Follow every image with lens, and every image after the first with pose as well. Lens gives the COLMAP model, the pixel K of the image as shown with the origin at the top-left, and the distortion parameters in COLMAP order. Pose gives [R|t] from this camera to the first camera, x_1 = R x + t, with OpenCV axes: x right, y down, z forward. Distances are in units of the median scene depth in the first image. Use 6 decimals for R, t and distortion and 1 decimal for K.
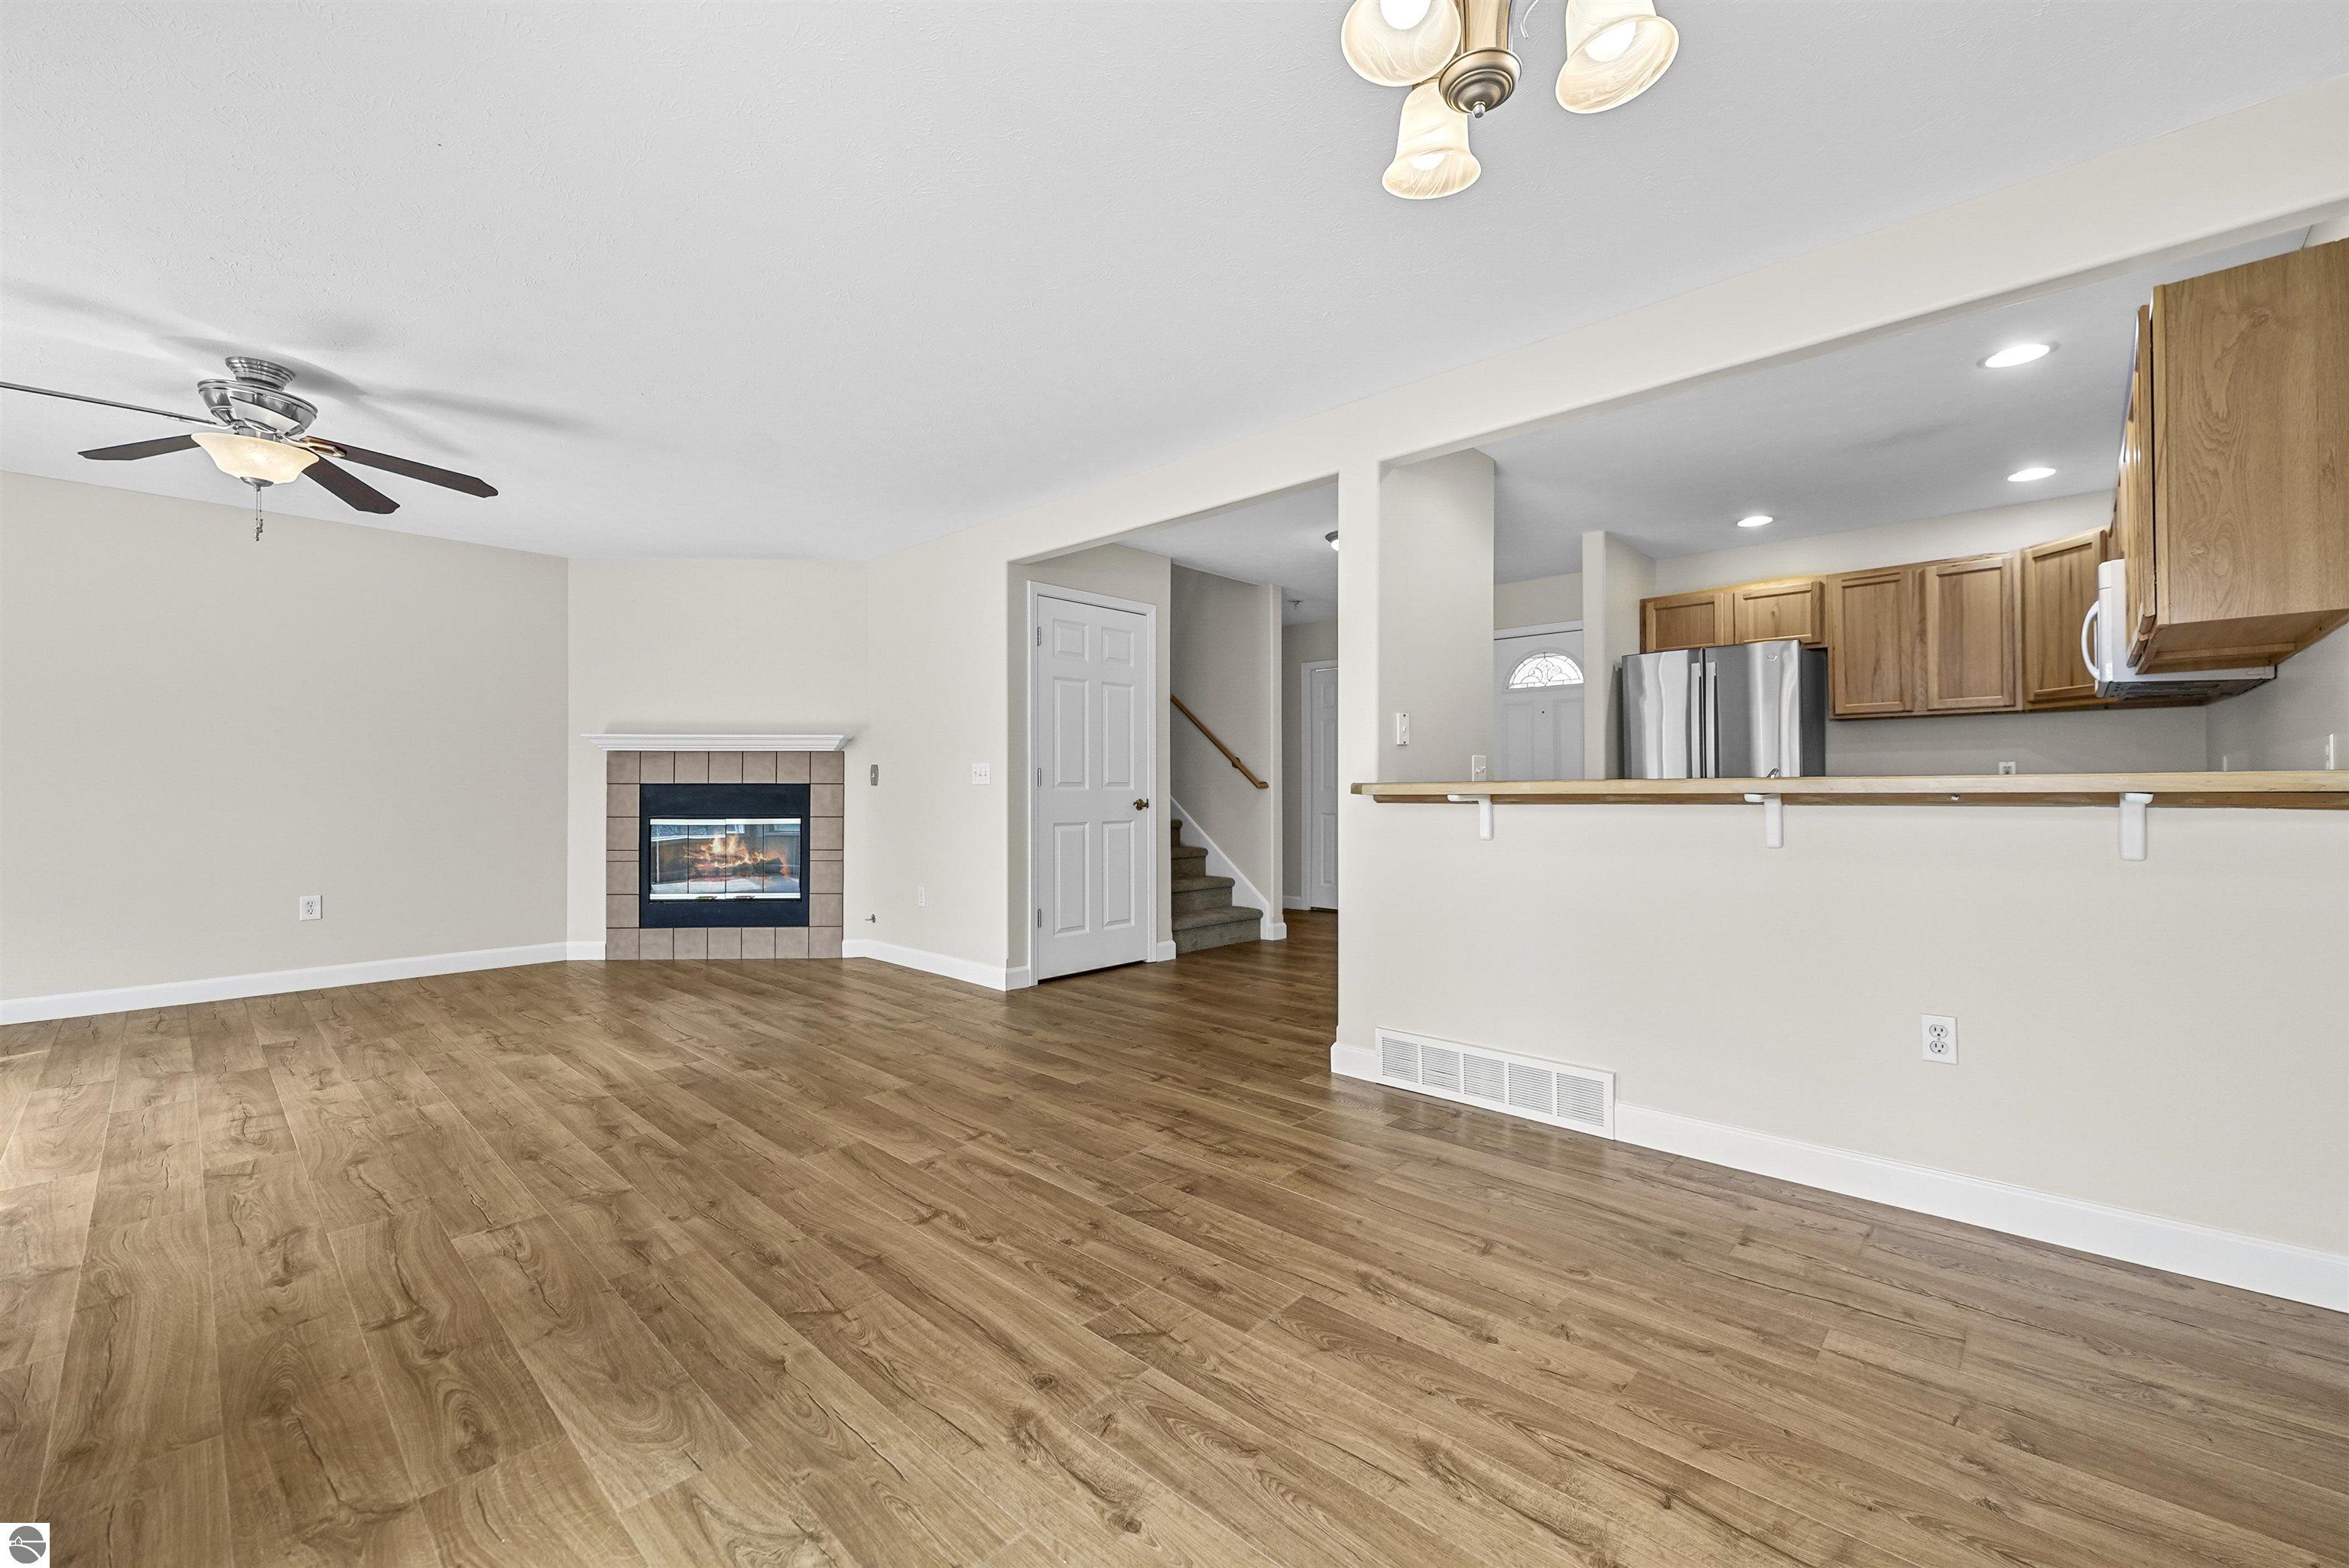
lens RADIAL K [[940.7, 0, 1197.0], [0, 940.7, 780.5], [0, 0, 1]] dist [-0.002057, 0.000443]
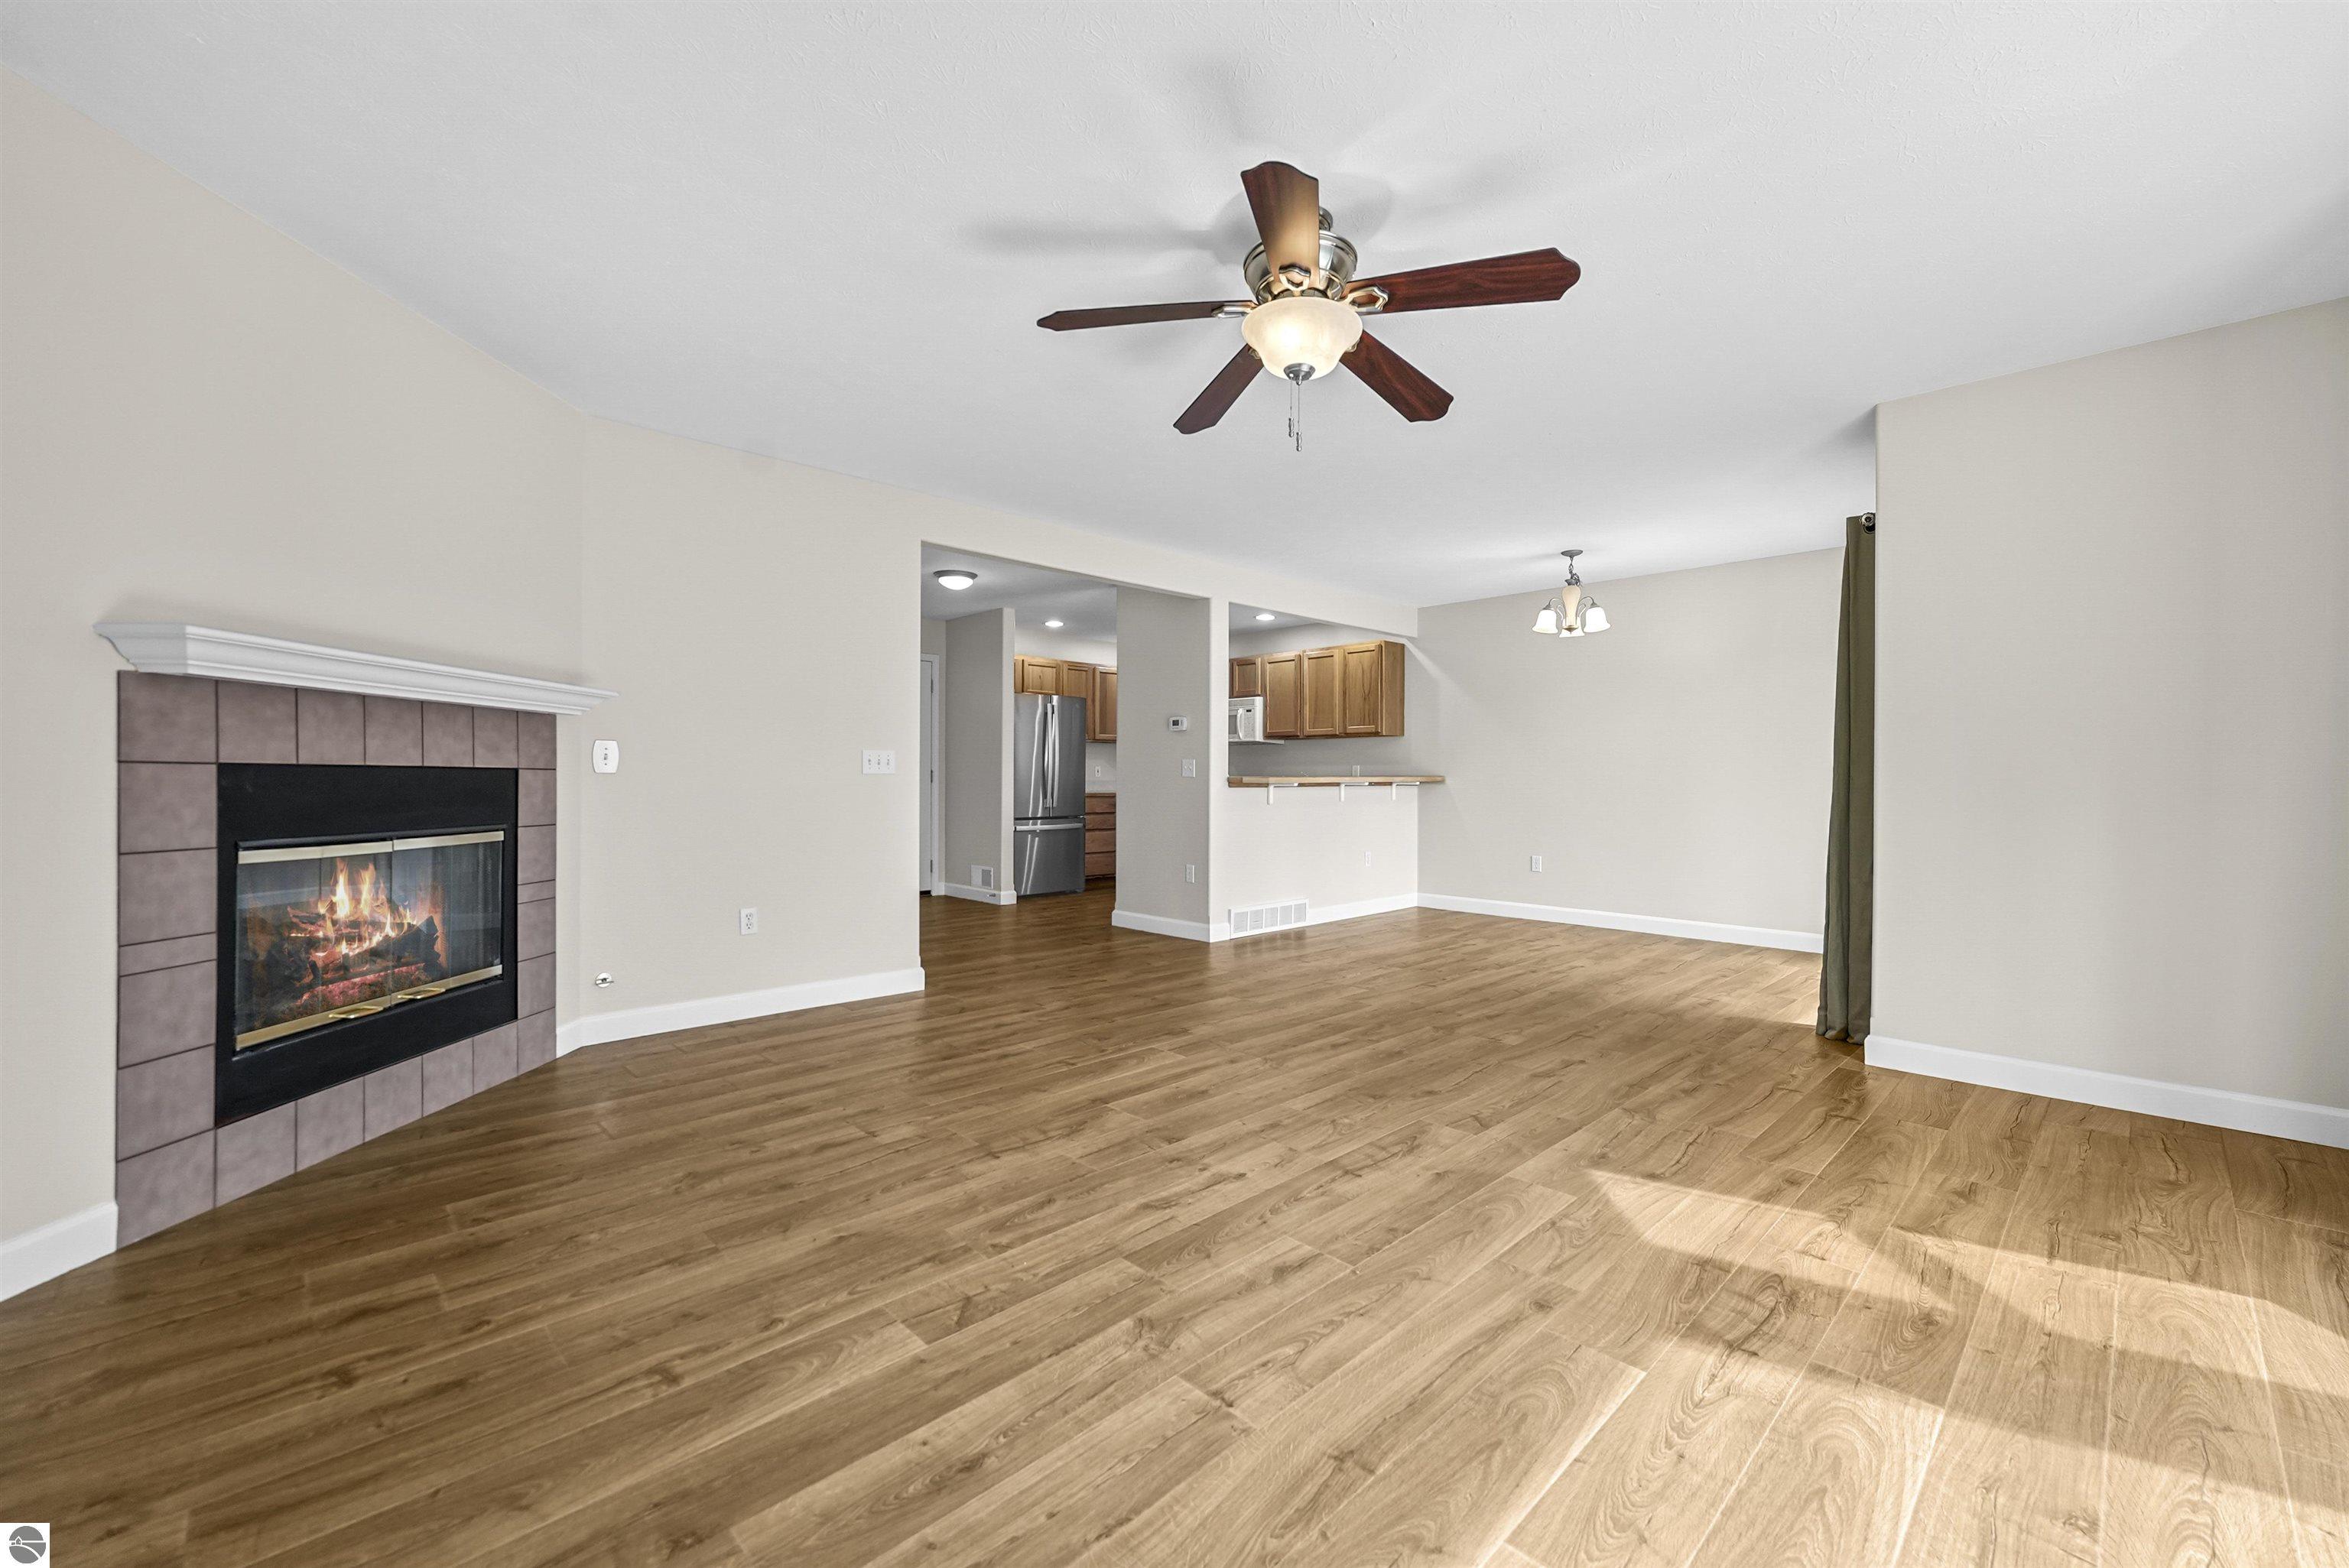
lens RADIAL K [[940.7, 0, 1184.4], [0, 940.7, 785.9], [0, 0, 1]] dist [-0.002057, 0.000443]
pose [[0.060603, -0.005190, 0.998148, -1.749118], [-0.012170, 0.999908, 0.005938, 0.010261], [-0.998088, -0.012507, 0.060534, 1.036120]]
